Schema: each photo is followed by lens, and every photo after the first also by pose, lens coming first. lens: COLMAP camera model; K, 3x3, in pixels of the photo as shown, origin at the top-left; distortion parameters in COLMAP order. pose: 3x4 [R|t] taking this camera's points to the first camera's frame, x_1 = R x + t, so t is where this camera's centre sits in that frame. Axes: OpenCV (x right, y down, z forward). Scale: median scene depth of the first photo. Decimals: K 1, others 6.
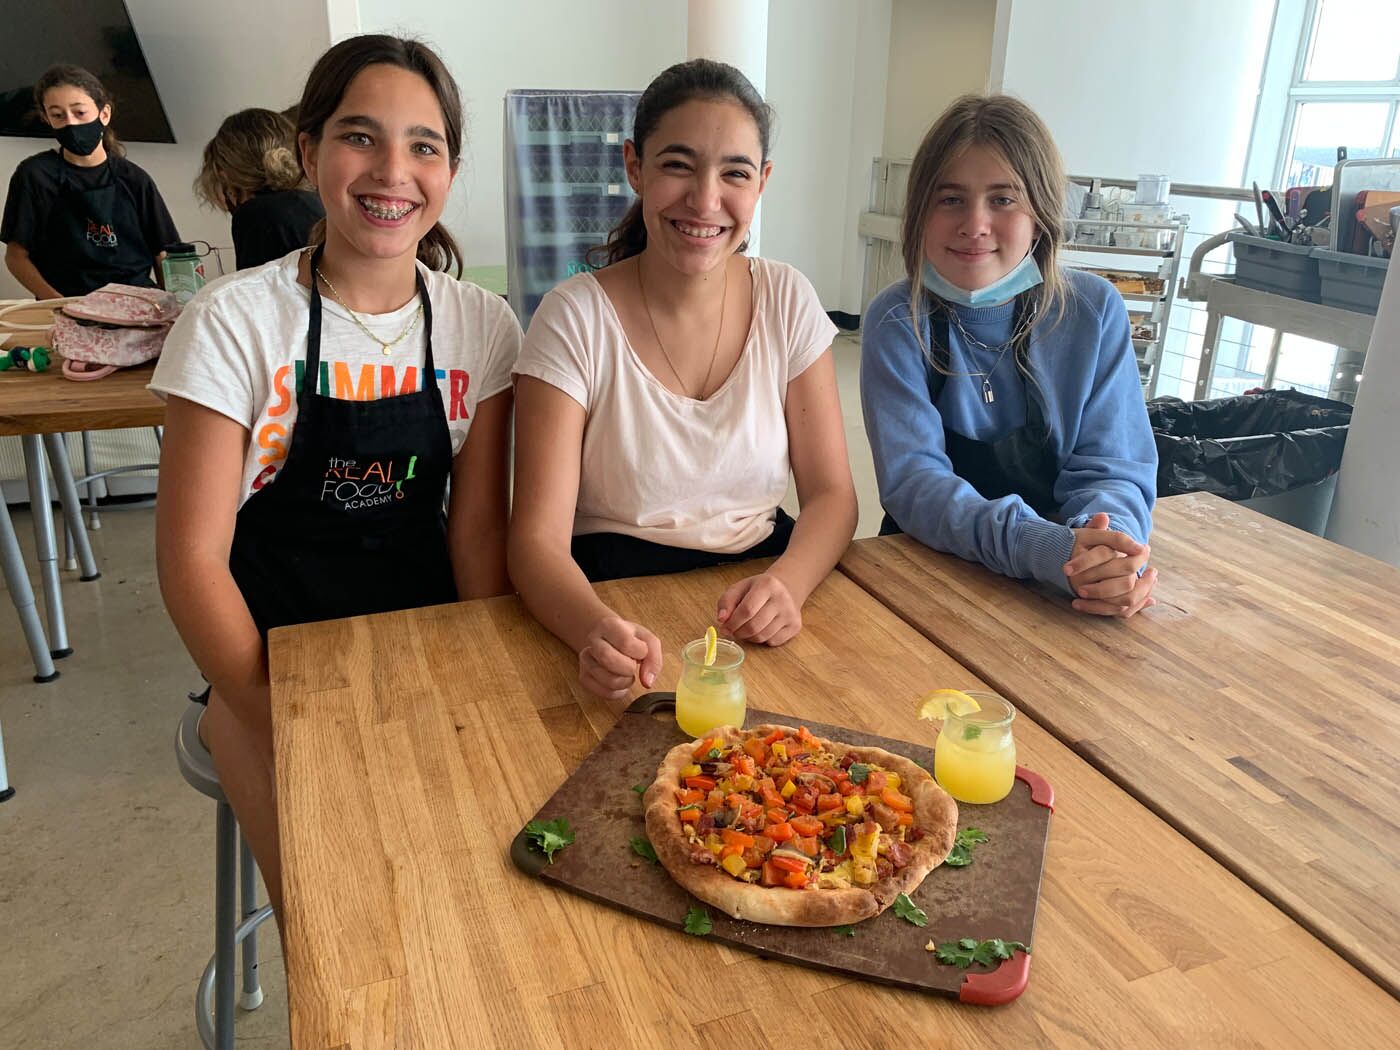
lens RADIAL K [[1196.9, 0, 671.3], [0, 1196.9, 528.3], [0, 0, 1]] dist [0.103291, -0.272393]
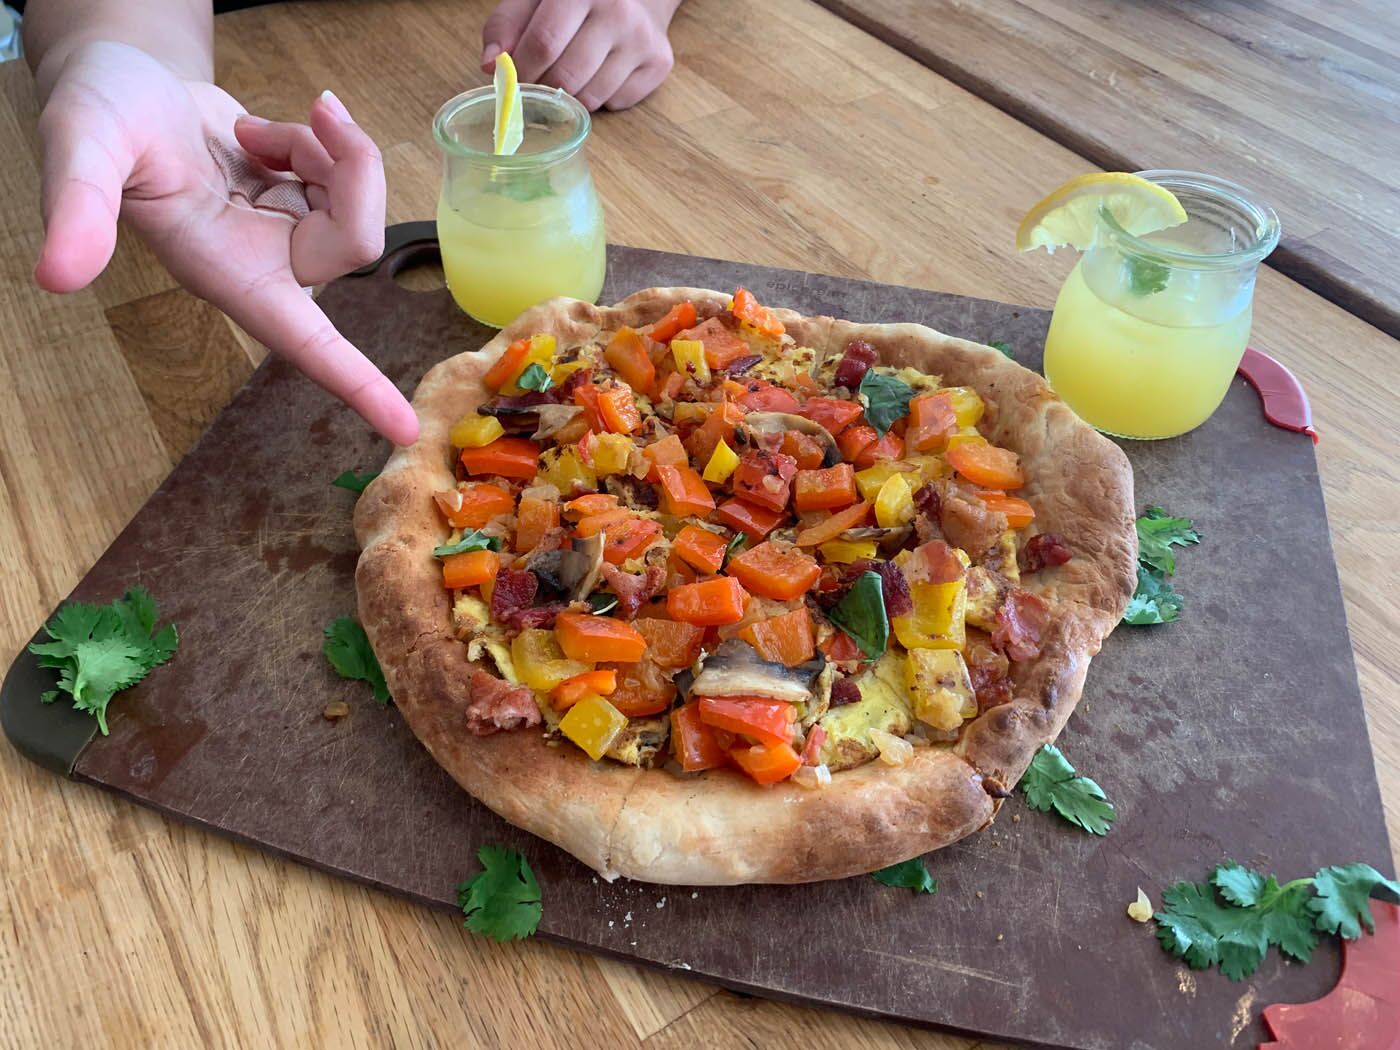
lens RADIAL K [[1196.9, 0, 671.3], [0, 1196.9, 528.3], [0, 0, 1]] dist [0.103291, -0.272393]
pose [[0.992686, -0.092167, 0.077974, 0.049142], [0.052606, 0.911567, 0.407772, 0.075357], [-0.108662, -0.400688, 0.909748, 0.645666]]
